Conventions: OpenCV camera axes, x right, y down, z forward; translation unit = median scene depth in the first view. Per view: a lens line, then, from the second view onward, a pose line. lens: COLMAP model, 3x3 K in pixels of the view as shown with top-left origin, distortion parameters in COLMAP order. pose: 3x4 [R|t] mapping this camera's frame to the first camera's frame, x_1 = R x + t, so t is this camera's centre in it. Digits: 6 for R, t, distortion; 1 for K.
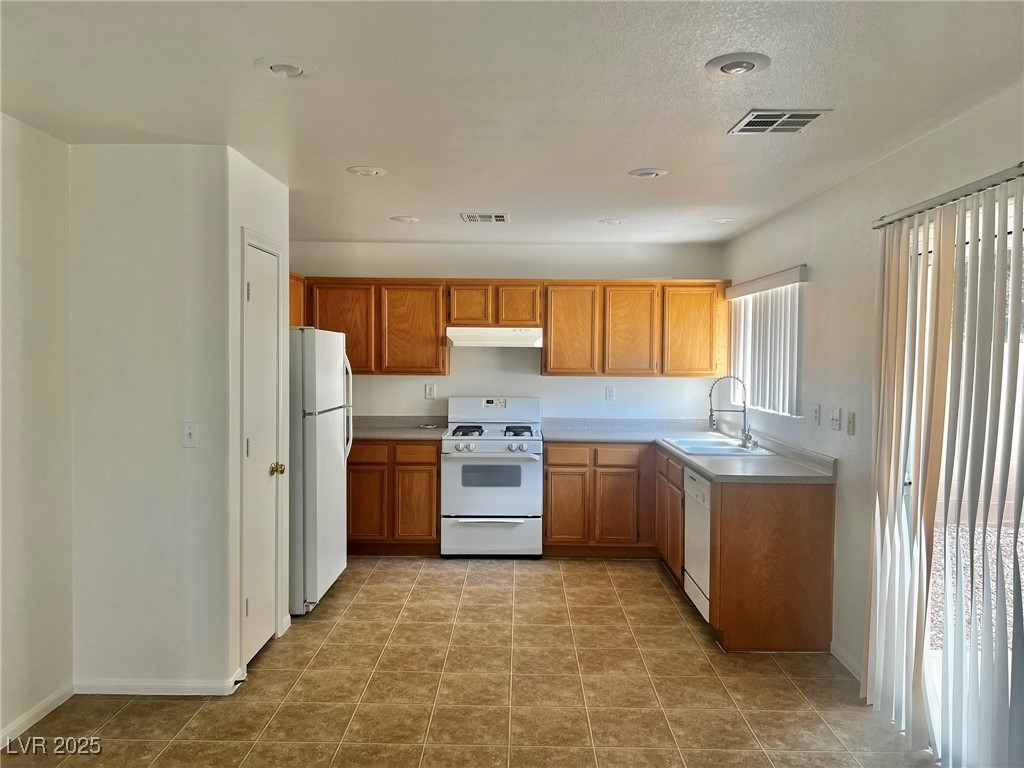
lens RADIAL K [[761.6, 0, 508.5], [0, 761.6, 382.4], [0, 0, 1]] dist [0.023016, -0.054543]
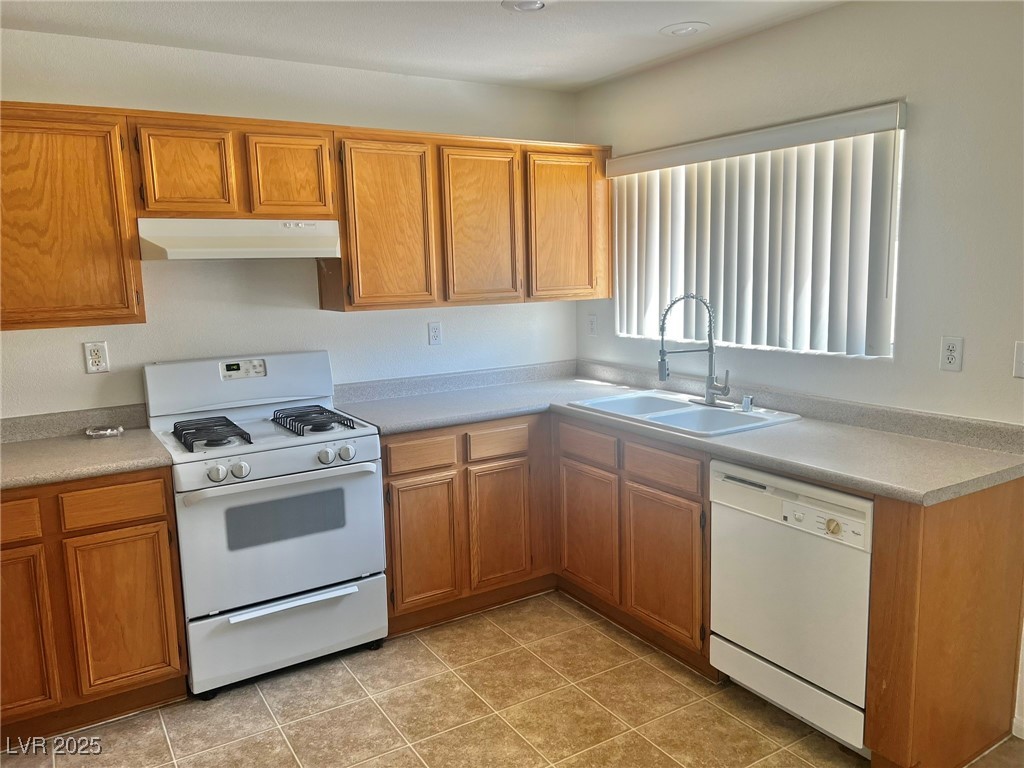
lens RADIAL K [[761.6, 0, 514.5], [0, 761.6, 382.8], [0, 0, 1]] dist [0.023016, -0.054543]
pose [[0.837013, -0.109925, 0.536027, -0.156001], [0.048758, 0.990700, 0.127030, -0.022157], [-0.545006, -0.080191, 0.834589, 0.502006]]
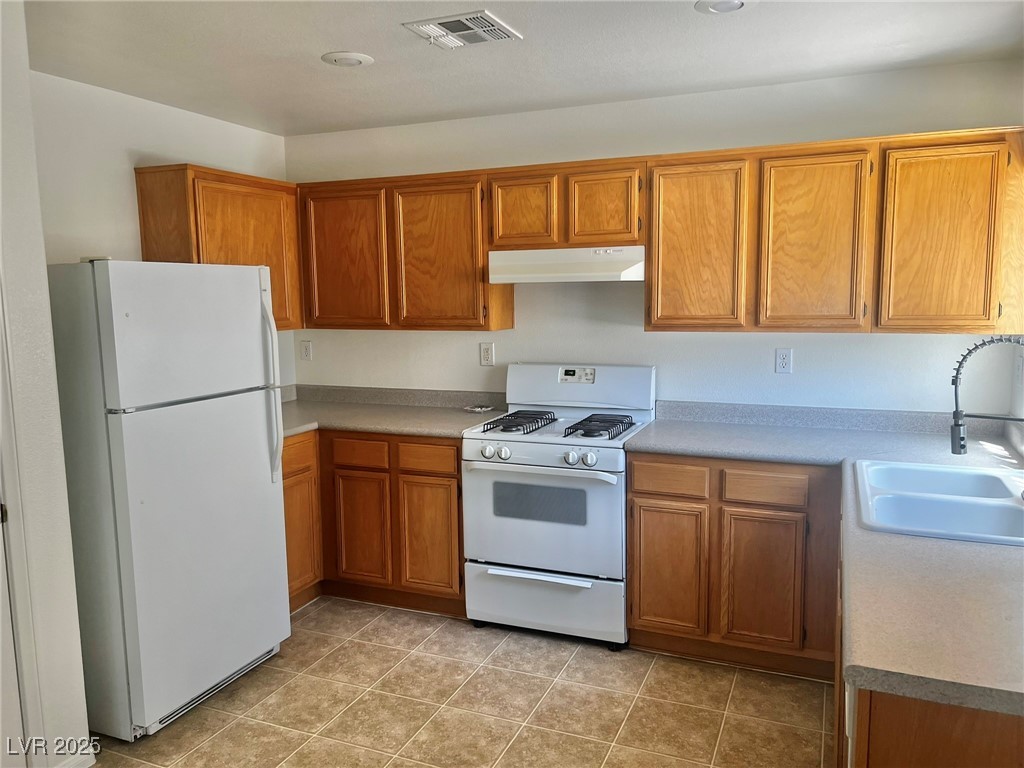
lens RADIAL K [[761.6, 0, 511.7], [0, 761.6, 391.4], [0, 0, 1]] dist [0.023016, -0.054543]
pose [[0.926435, 0.028223, -0.375394, 0.175804], [0.008530, 0.995356, 0.095885, -0.020003], [0.376357, -0.092033, 0.921892, 0.453443]]
